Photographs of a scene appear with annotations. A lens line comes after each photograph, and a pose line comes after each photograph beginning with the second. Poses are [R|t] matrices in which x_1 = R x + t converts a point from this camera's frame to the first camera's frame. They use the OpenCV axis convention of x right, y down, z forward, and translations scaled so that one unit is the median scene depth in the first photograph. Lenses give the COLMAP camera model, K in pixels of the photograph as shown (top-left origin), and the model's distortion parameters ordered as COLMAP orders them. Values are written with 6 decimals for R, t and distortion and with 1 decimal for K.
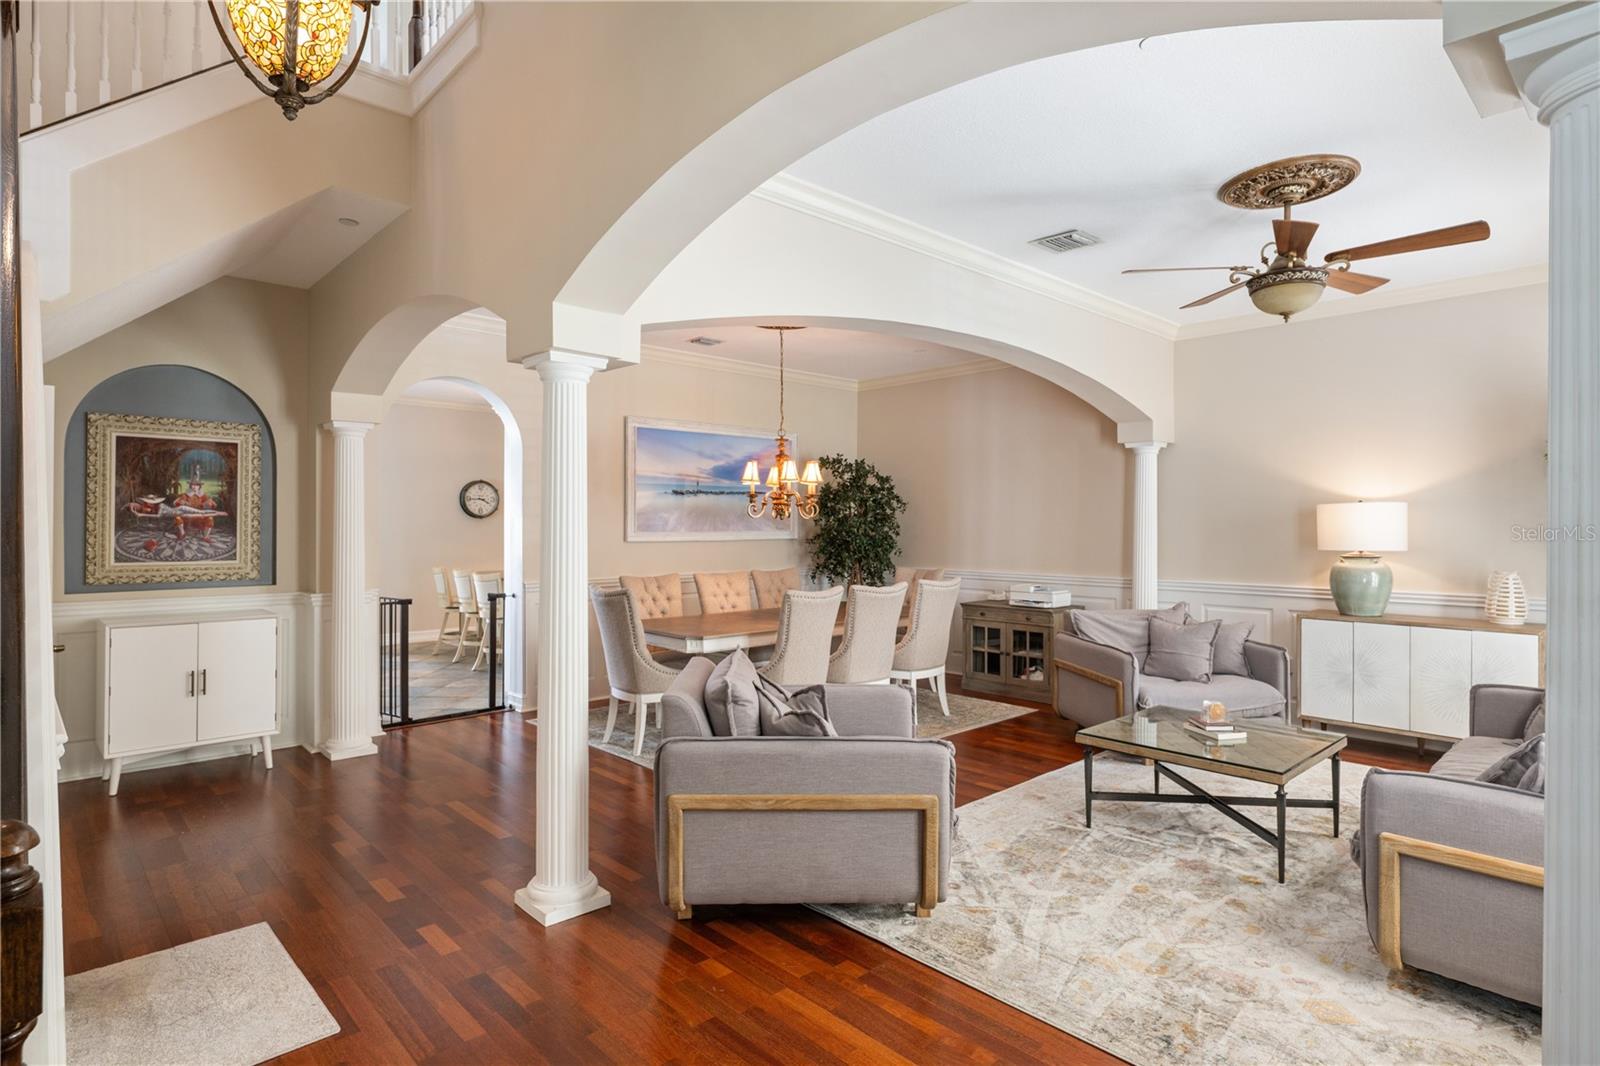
lens RADIAL K [[838.0, 0, 801.2], [0, 838.0, 526.6], [0, 0, 1]] dist [-0.004491, 0.000533]
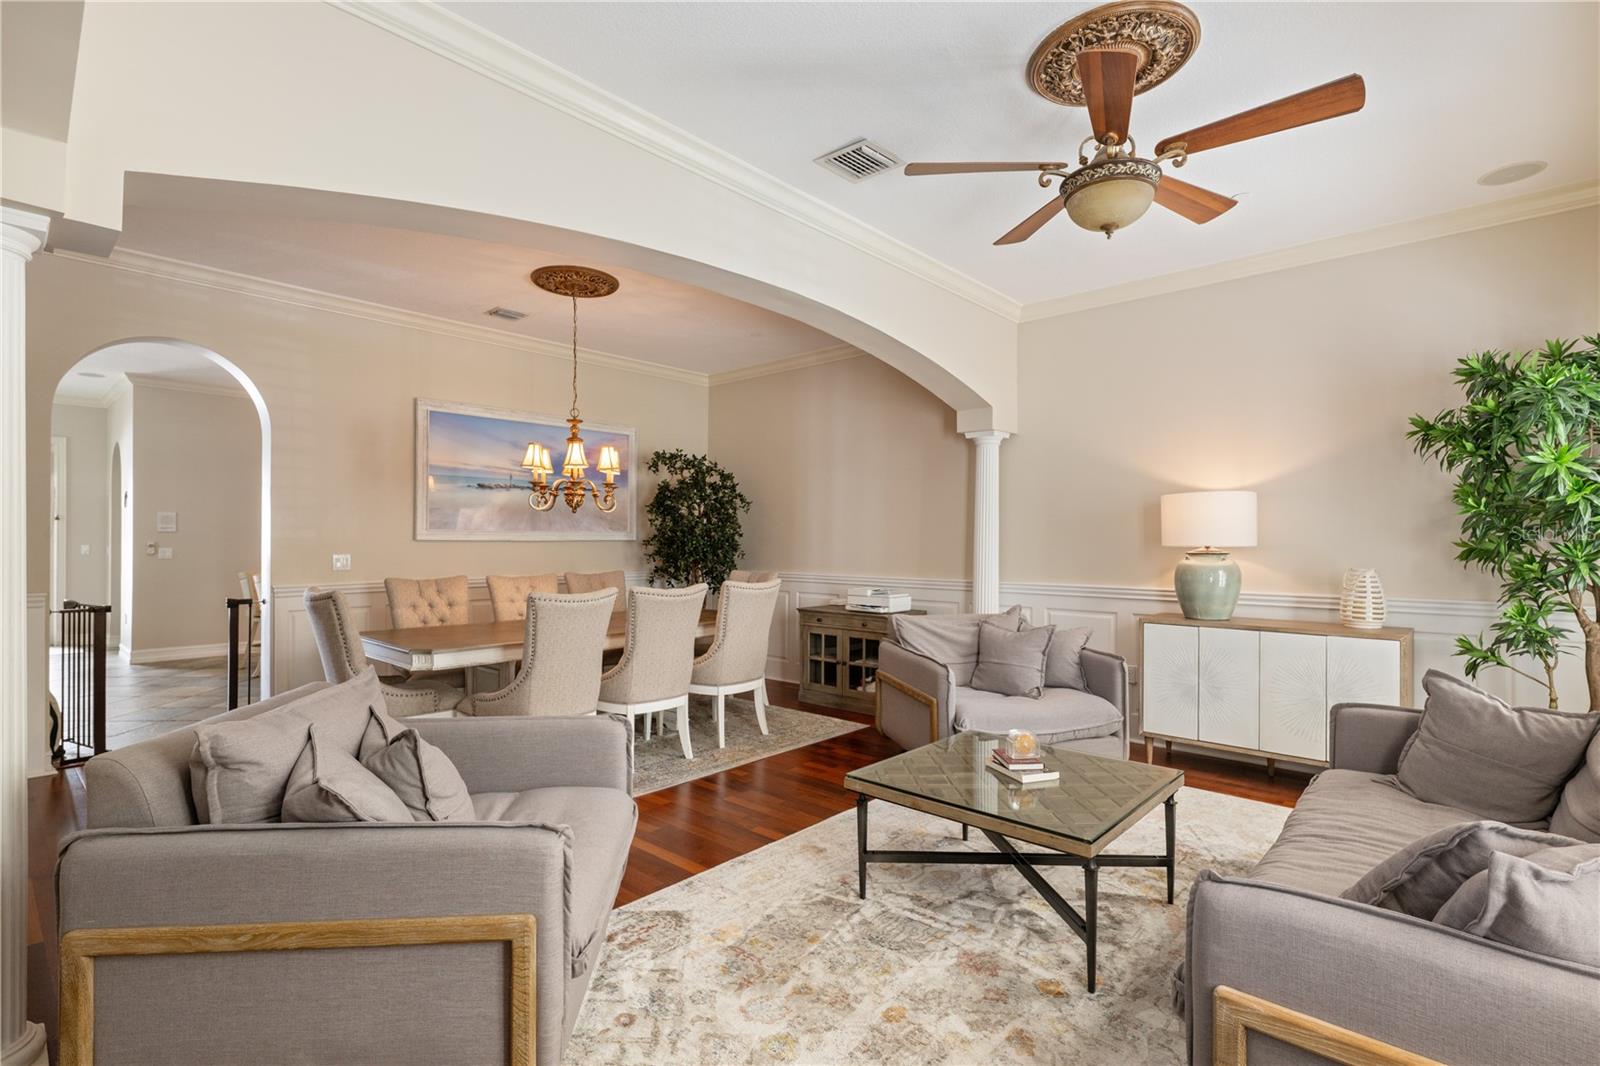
lens RADIAL K [[755.7, 0, 798.3], [0, 755.7, 540.7], [0, 0, 1]] dist [-0.004688, -0.000529]
pose [[0.996575, 0.002605, 0.082648, 0.213388], [-0.002481, 0.999996, -0.001603, 0.031650], [-0.082651, 0.001392, 0.996578, 0.297205]]
